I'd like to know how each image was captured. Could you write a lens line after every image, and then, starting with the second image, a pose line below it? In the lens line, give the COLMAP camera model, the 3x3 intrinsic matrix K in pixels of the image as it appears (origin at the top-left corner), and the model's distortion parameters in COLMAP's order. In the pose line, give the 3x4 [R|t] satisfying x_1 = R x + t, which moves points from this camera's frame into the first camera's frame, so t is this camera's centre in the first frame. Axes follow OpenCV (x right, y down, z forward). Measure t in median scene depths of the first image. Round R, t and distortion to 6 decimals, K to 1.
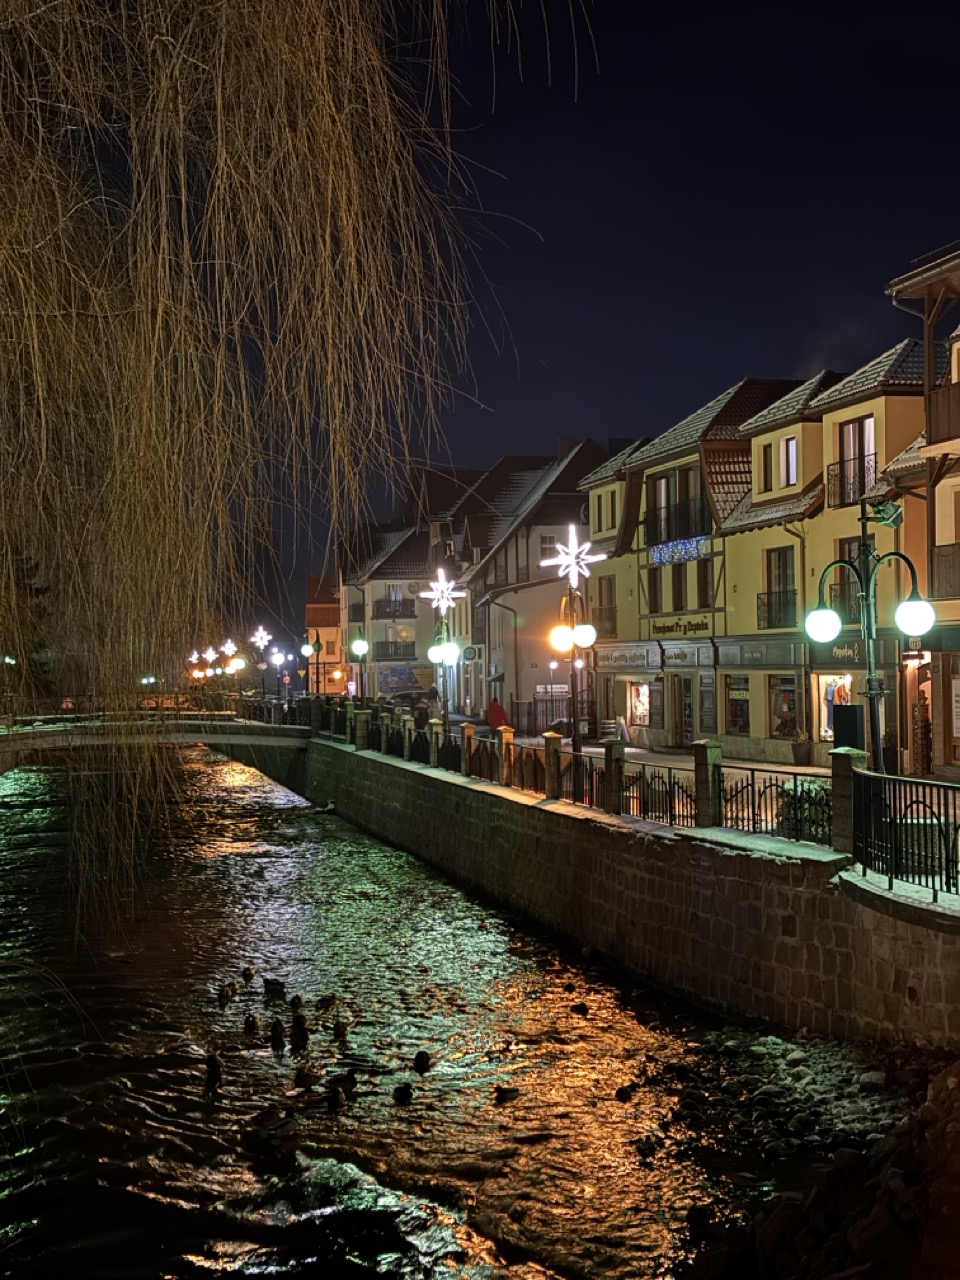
lens RADIAL K [[1792.9, 0, 480.0], [0, 1792.9, 640.0], [0, 0, 1]] dist [0.010454, 0.004950]
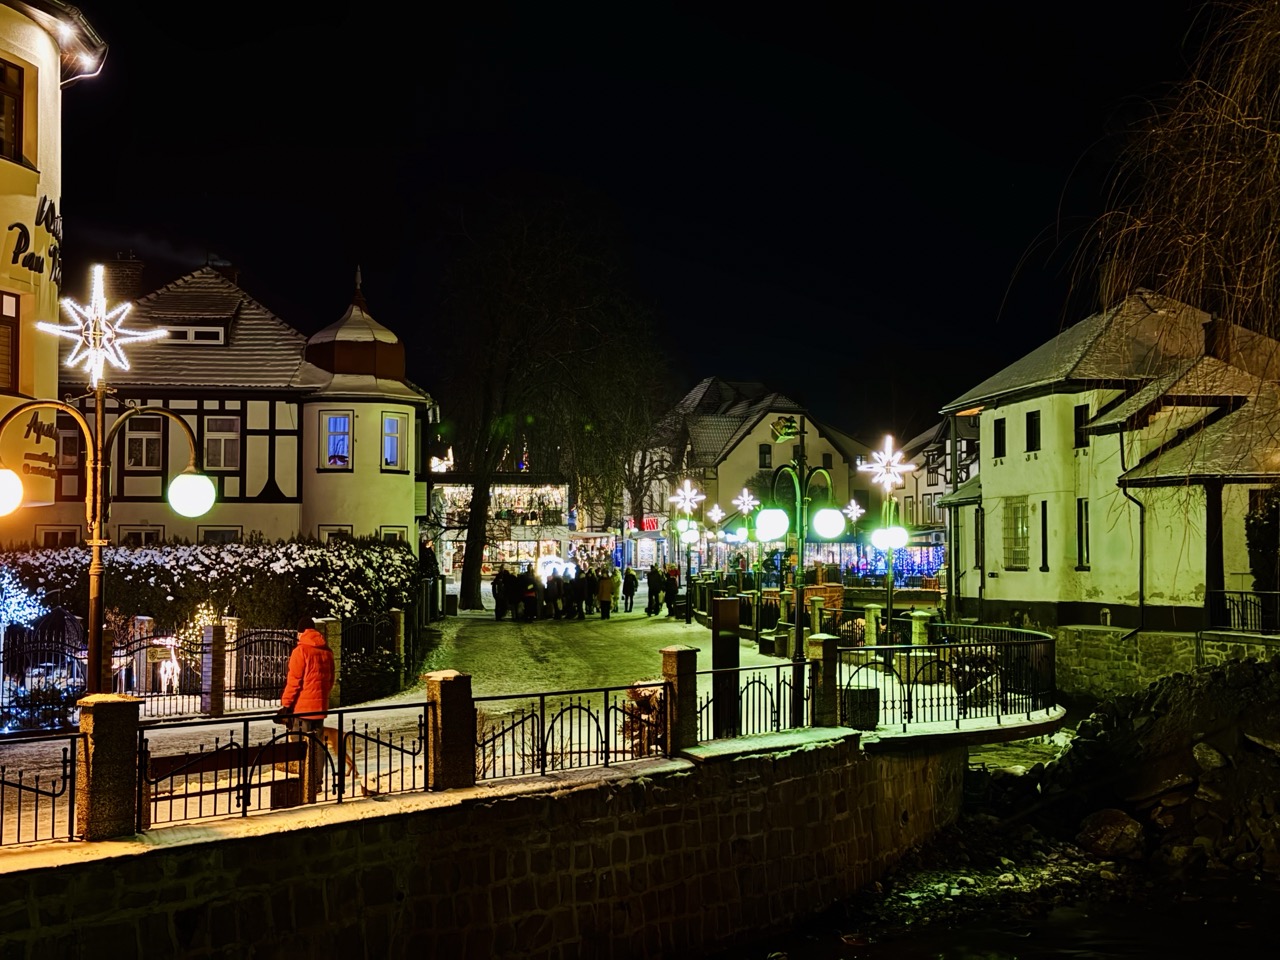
lens RADIAL K [[1792.9, 0, 640.0], [0, 1792.9, 480.0], [0, 0, 1]] dist [0.010454, 0.004950]
pose [[-0.592106, 0.015626, 0.805708, -0.548038], [-0.030845, 0.998640, -0.042036, 0.013926], [-0.805269, -0.049741, -0.590819, 1.525723]]
